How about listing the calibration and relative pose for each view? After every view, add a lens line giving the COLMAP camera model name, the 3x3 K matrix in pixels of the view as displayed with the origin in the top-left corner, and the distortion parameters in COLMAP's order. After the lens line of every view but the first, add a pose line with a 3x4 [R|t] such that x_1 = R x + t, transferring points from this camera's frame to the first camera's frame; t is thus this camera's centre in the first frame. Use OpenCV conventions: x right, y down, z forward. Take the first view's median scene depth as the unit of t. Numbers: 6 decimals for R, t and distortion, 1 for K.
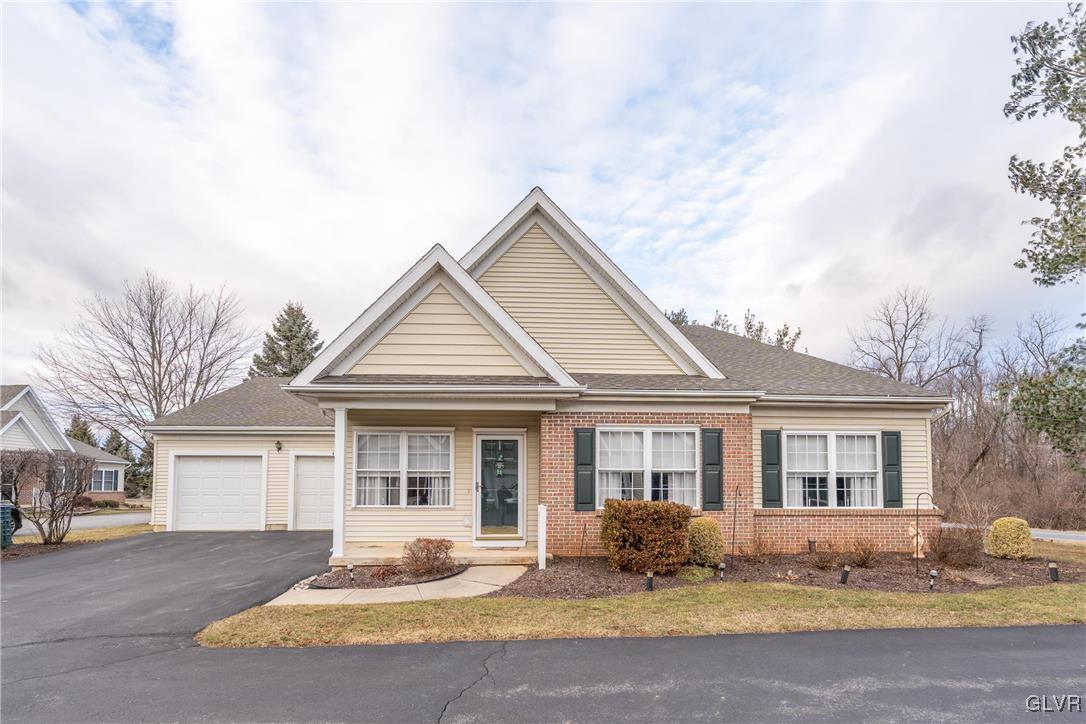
lens RADIAL K [[433.5, 0, 538.5], [0, 433.5, 366.3], [0, 0, 1]] dist [0.004570, -0.000165]
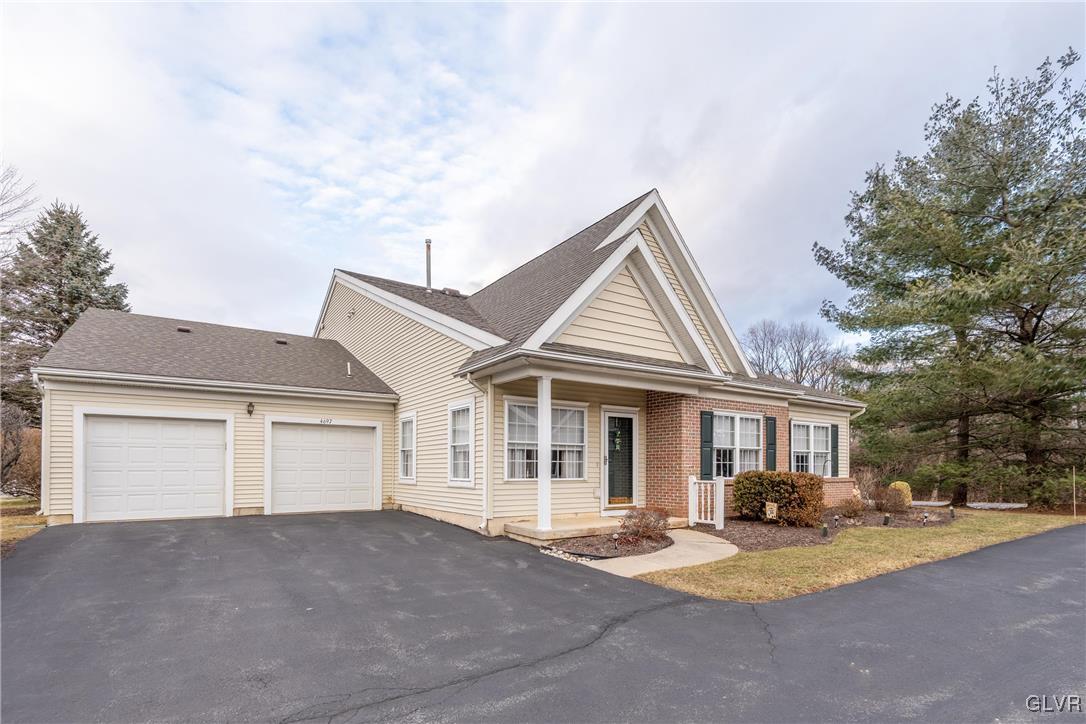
lens RADIAL K [[433.5, 0, 535.2], [0, 433.5, 357.0], [0, 0, 1]] dist [0.004570, -0.000165]
pose [[0.898502, 0.108600, 0.425323, -0.771537], [-0.119607, 0.992821, -0.000831, 0.048755], [-0.422360, -0.050125, 0.905041, 0.127961]]
